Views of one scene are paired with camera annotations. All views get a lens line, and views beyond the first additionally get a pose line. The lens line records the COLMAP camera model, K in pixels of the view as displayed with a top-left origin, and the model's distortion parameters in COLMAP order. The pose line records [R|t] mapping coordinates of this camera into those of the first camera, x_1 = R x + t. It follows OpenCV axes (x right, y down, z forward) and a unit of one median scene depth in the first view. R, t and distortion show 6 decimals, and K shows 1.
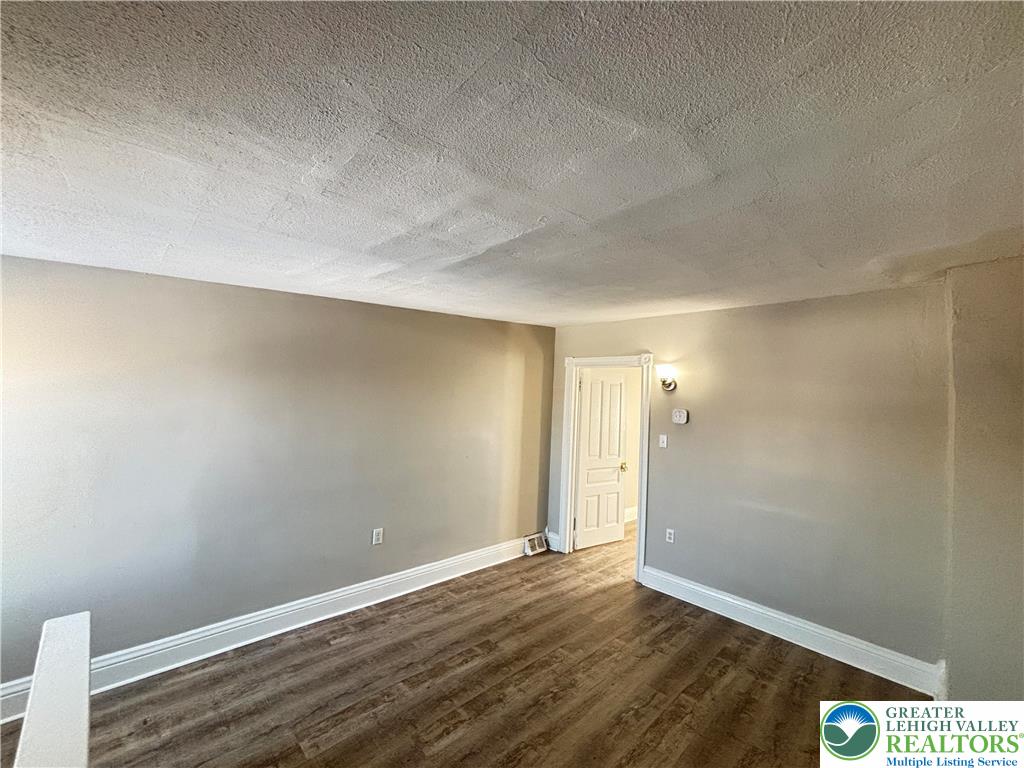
lens RADIAL K [[415.8, 0, 511.4], [0, 415.8, 384.4], [0, 0, 1]] dist [0.006247, -0.000370]
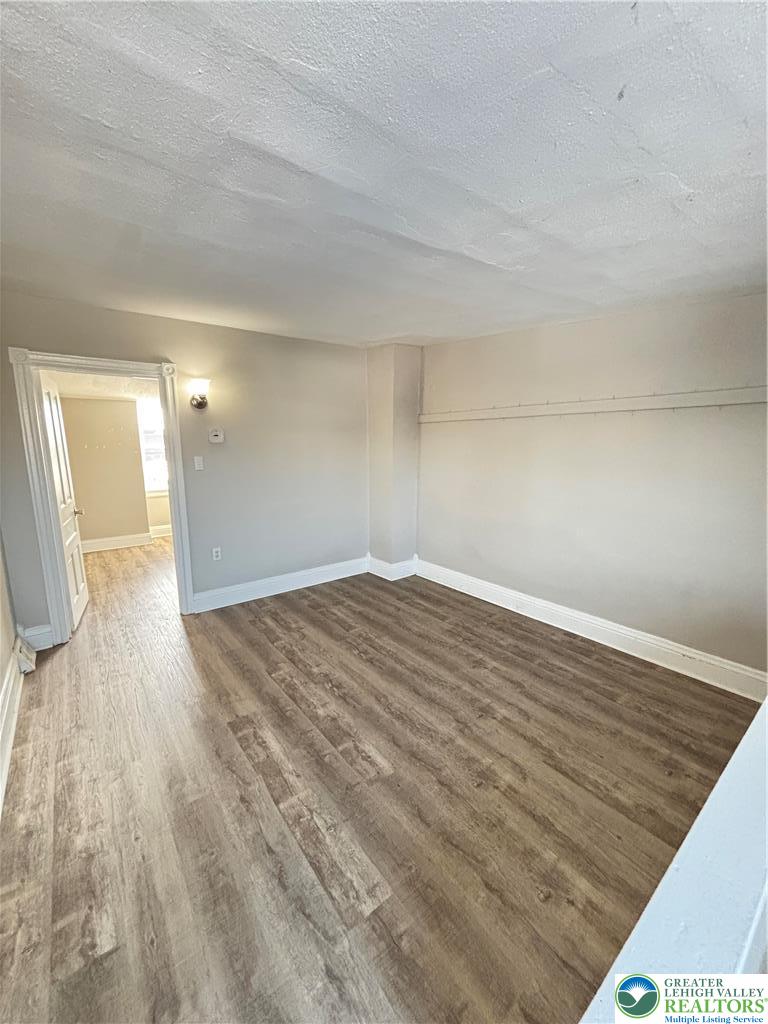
lens RADIAL K [[413.0, 0, 383.6], [0, 413.0, 509.4], [0, 0, 1]] dist [-0.002738, 0.002414]
pose [[0.122410, -0.210837, 0.969827, -0.728130], [-0.020506, 0.976429, 0.214861, 0.040400], [-0.992268, -0.046188, 0.115201, 0.661068]]
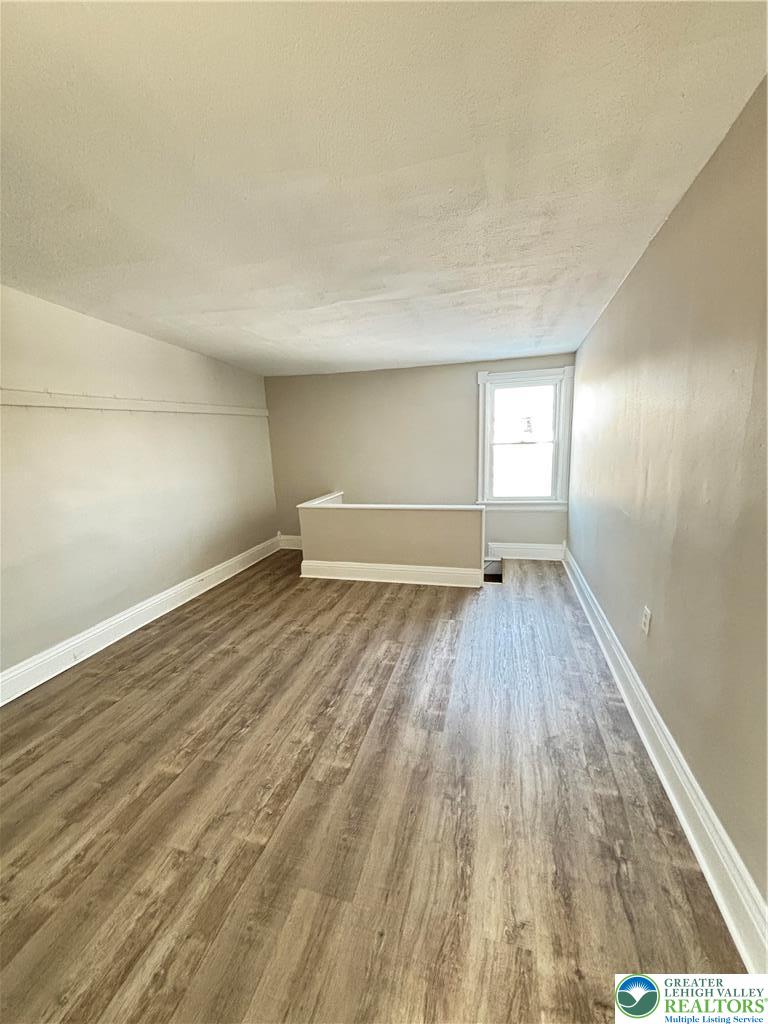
lens RADIAL K [[413.0, 0, 383.6], [0, 413.0, 509.4], [0, 0, 1]] dist [-0.002738, 0.002414]
pose [[-0.865560, 0.080370, -0.494314, 0.371817], [0.014399, 0.990625, 0.135851, 0.137953], [0.500598, 0.110469, -0.858603, 1.590986]]
